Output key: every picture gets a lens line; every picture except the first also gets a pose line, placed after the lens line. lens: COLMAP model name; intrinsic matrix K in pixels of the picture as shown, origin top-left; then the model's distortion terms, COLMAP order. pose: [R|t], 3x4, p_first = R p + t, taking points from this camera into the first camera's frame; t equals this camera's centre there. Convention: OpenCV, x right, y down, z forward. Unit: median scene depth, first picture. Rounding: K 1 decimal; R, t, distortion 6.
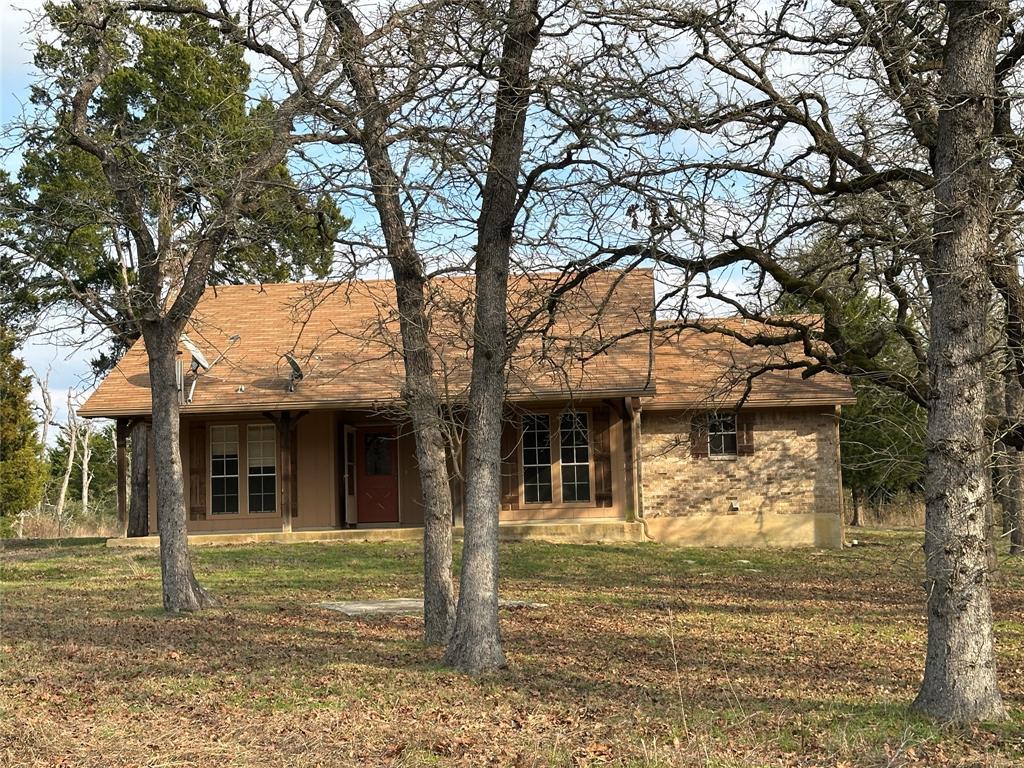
lens RADIAL K [[1664.7, 0, 512.4], [0, 1664.7, 382.0], [0, 0, 1]] dist [0.027545, 0.000000]
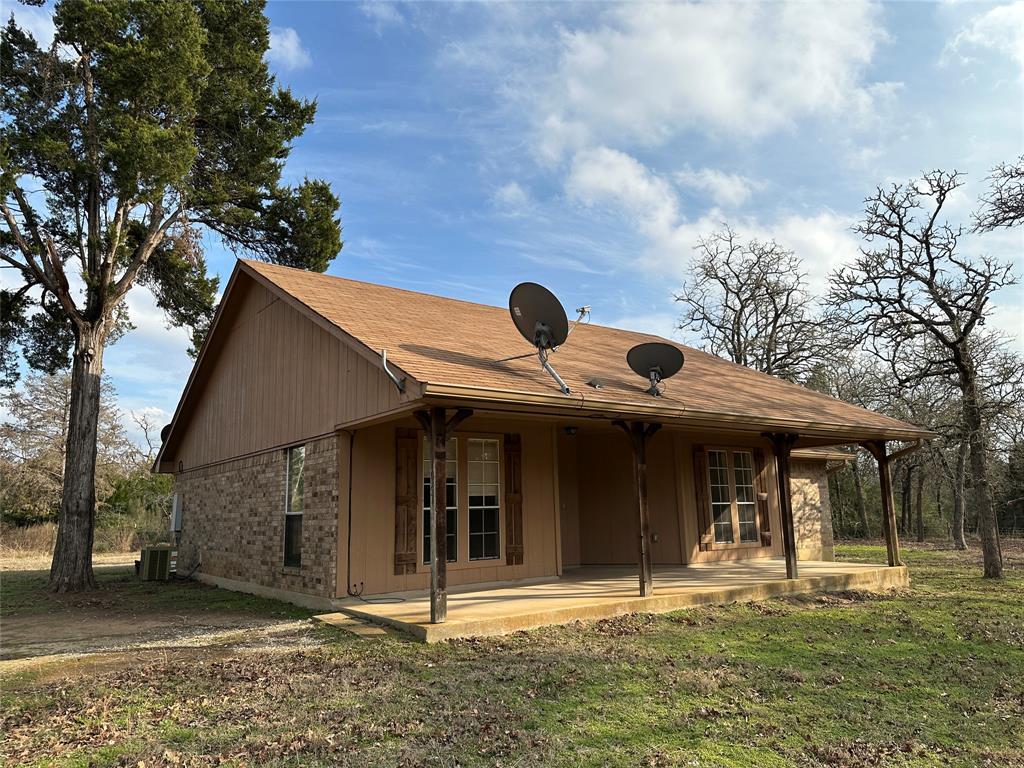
lens RADIAL K [[725.1, 0, 516.6], [0, 725.1, 381.7], [0, 0, 1]] dist [0.040202, -0.031324]
pose [[0.738222, 0.131038, 0.661708, -0.359783], [-0.058797, 0.989717, -0.130398, 0.041564], [-0.671990, 0.057356, 0.738335, 0.746648]]
